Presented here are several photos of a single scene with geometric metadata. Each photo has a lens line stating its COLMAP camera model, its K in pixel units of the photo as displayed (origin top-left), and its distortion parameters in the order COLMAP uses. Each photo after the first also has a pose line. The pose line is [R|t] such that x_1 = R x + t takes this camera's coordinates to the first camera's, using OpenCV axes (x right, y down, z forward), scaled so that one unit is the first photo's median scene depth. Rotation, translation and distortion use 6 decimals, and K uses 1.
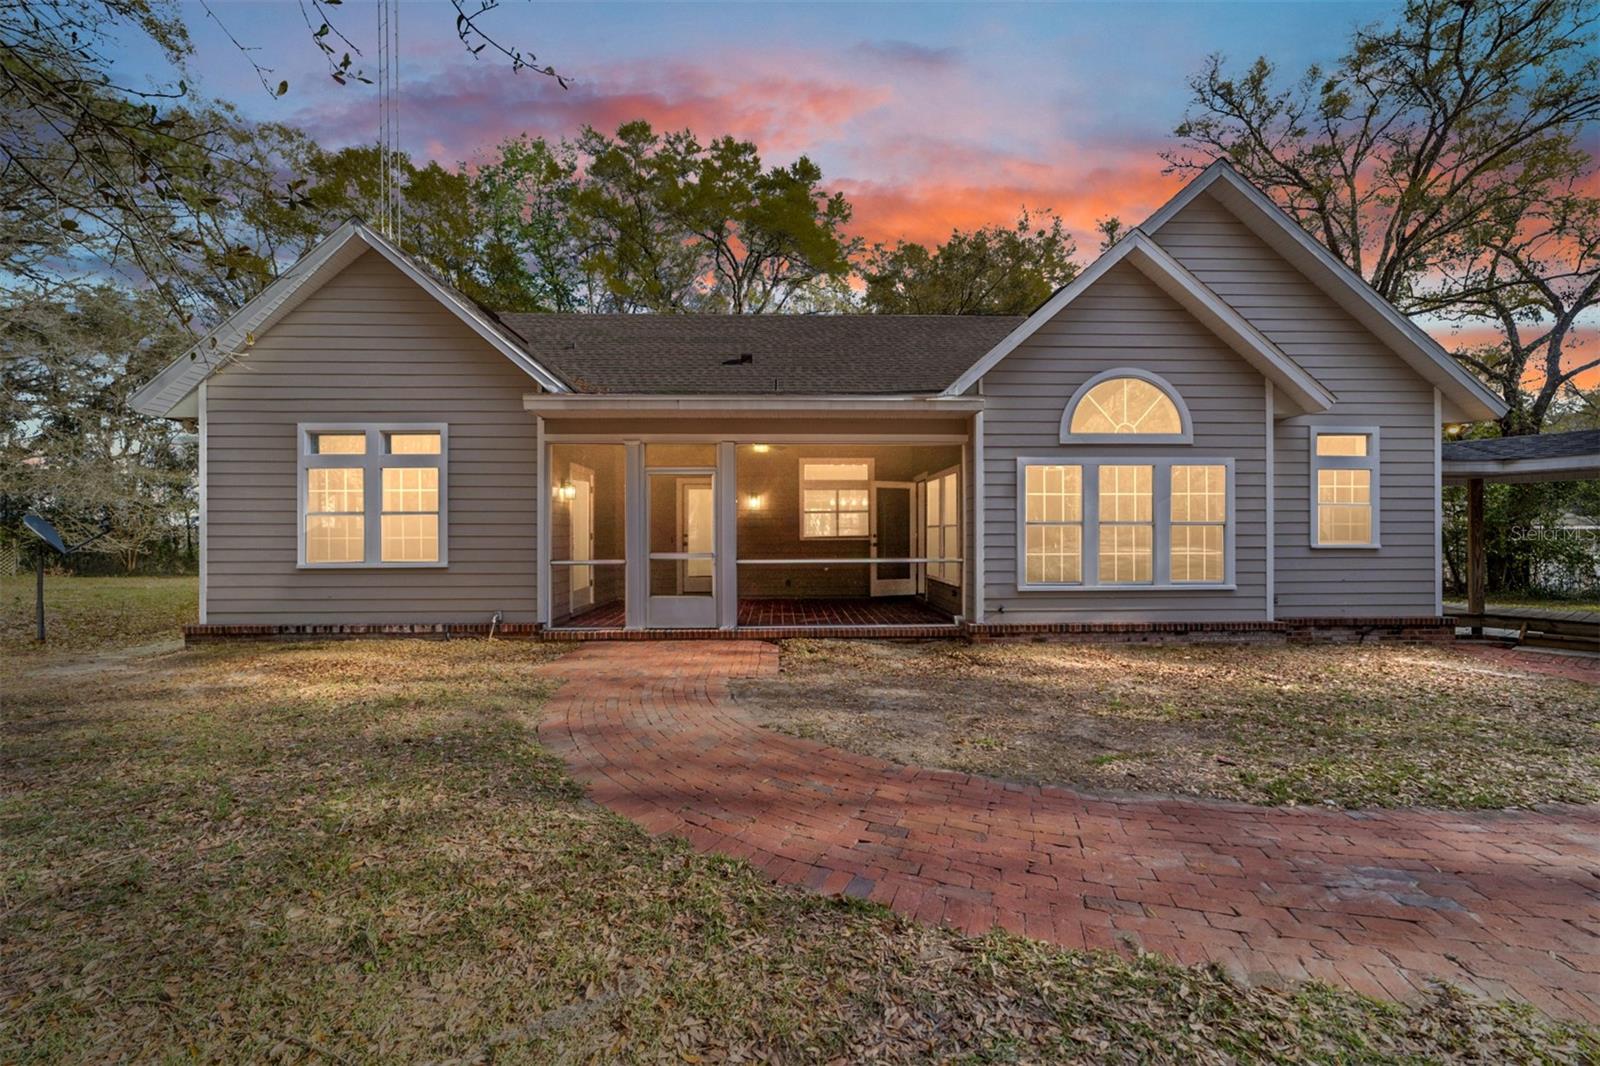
lens RADIAL K [[636.1, 0, 796.2], [0, 636.1, 537.3], [0, 0, 1]] dist [0.000740, 0.000024]
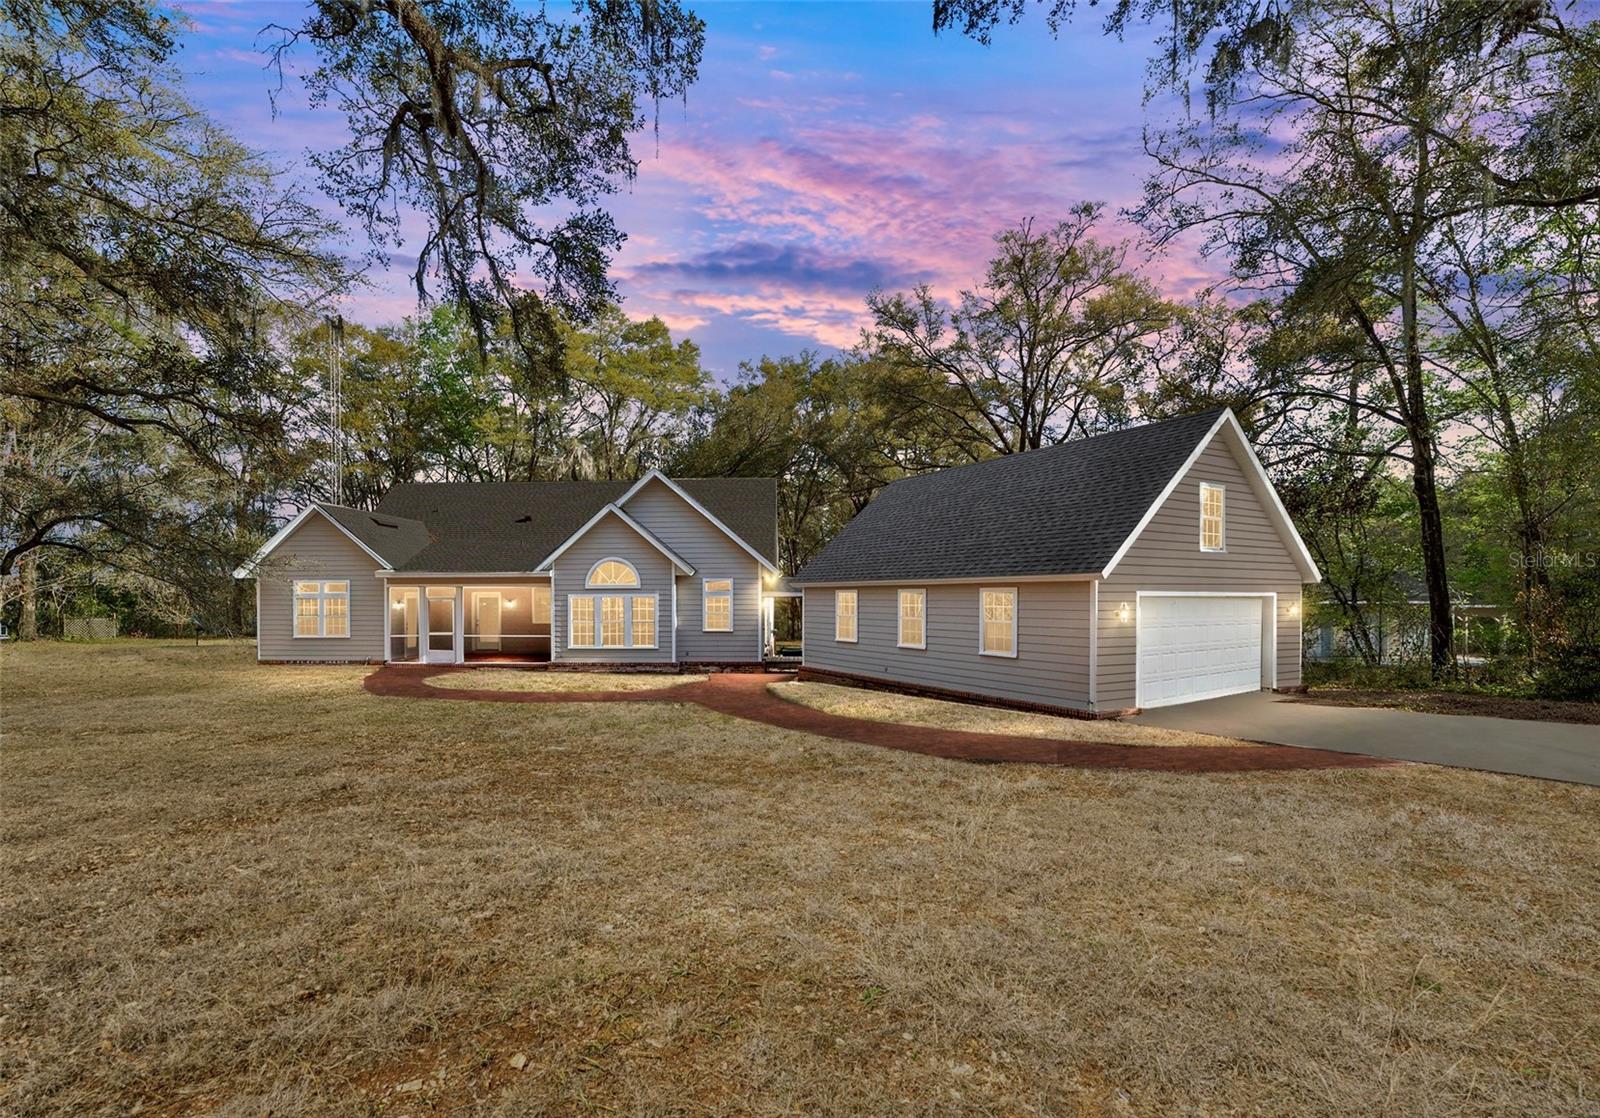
lens RADIAL K [[739.2, 0, 800.3], [0, 739.2, 564.1], [0, 0, 1]] dist [-0.000452, -0.000051]
pose [[0.992522, -0.006946, -0.121869, 1.550094], [0.006725, 0.999975, -0.002222, -0.222422], [0.121881, 0.001385, 0.992544, -1.659680]]
